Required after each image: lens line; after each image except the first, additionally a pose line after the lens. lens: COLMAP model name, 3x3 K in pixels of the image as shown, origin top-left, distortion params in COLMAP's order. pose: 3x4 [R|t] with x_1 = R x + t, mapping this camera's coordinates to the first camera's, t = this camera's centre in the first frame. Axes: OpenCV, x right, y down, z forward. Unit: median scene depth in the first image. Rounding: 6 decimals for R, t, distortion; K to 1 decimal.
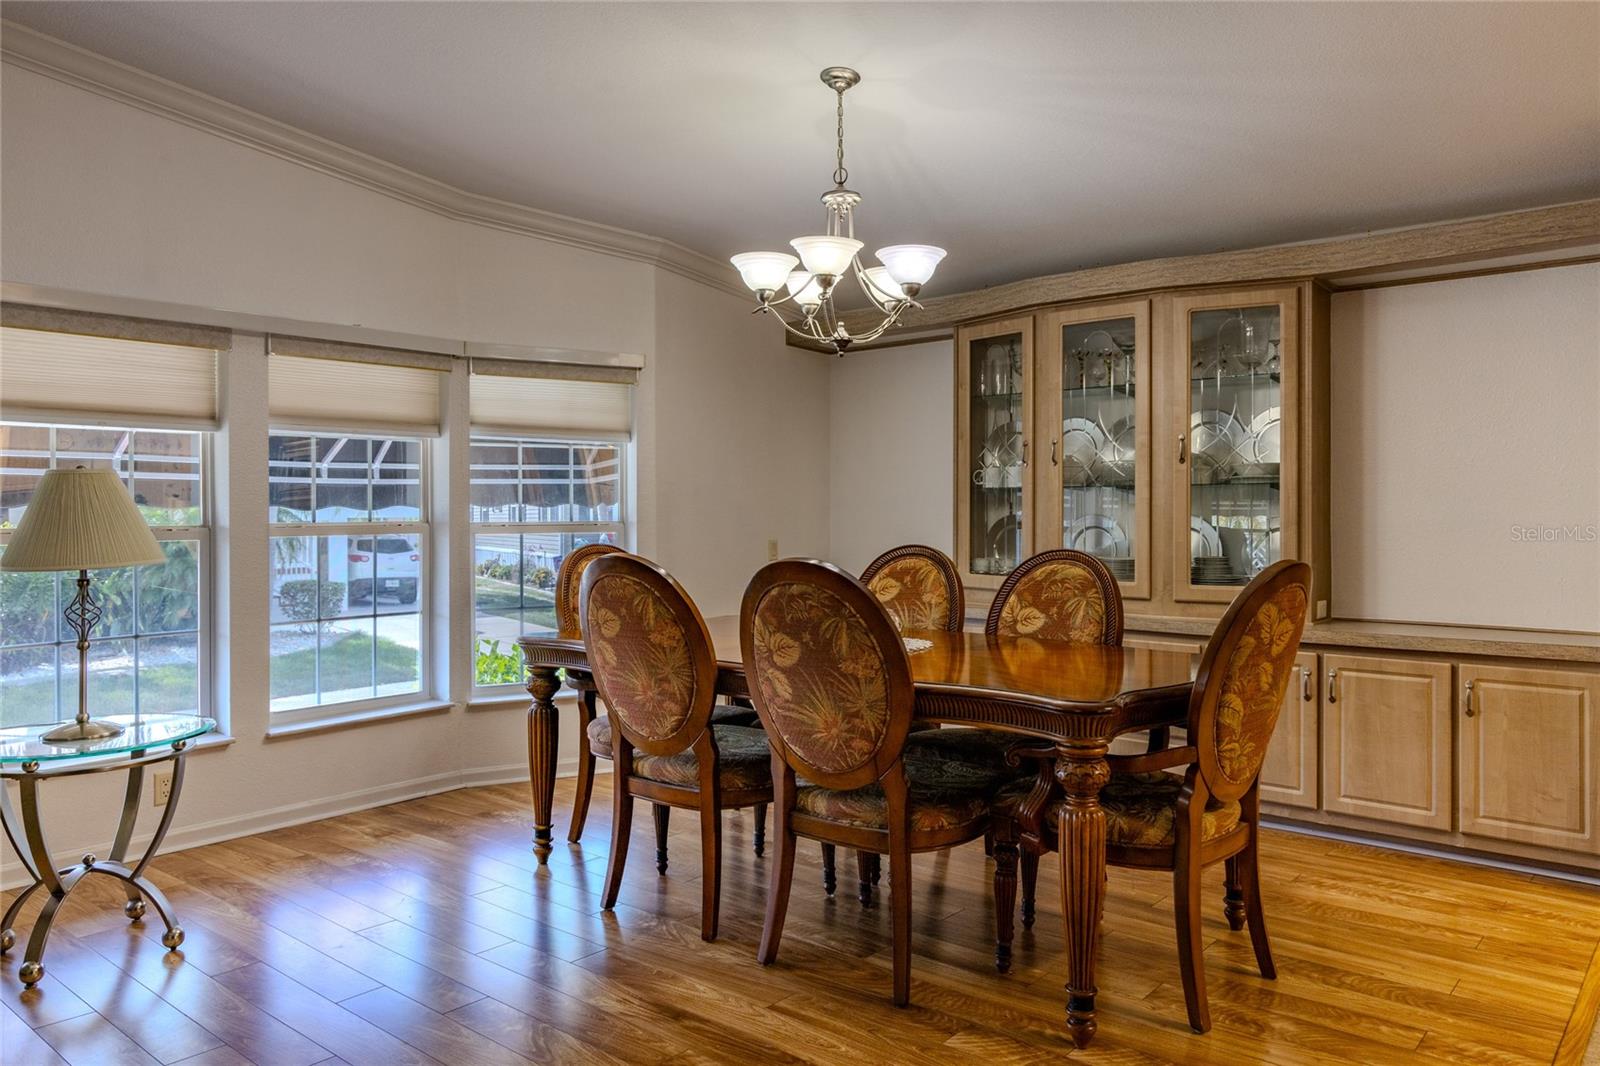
lens RADIAL K [[1101.4, 0, 812.4], [0, 1101.4, 512.8], [0, 0, 1]] dist [-0.000462, -0.001454]
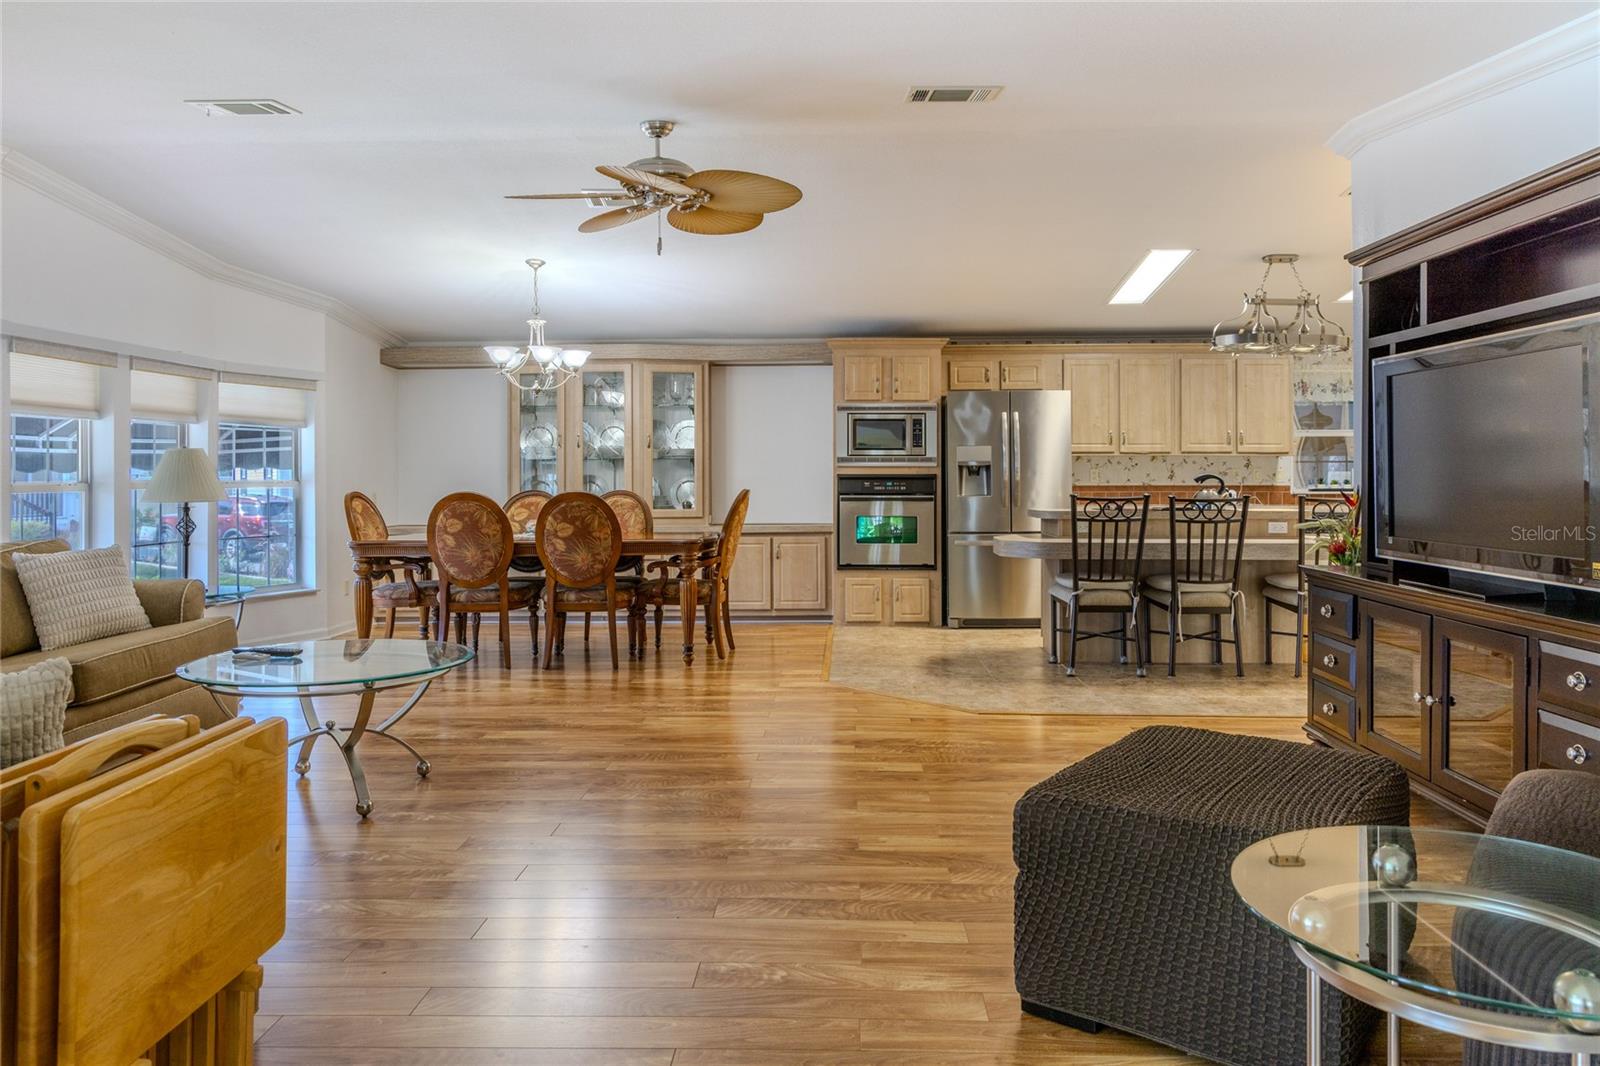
lens RADIAL K [[1061.8, 0, 801.8], [0, 1061.8, 475.7], [0, 0, 1]] dist [0.005666, 0.000398]
pose [[0.791292, -0.002926, 0.611432, -0.682941], [0.004557, 0.999989, -0.001112, 0.008508], [-0.611422, 0.003667, 0.791296, -0.754788]]
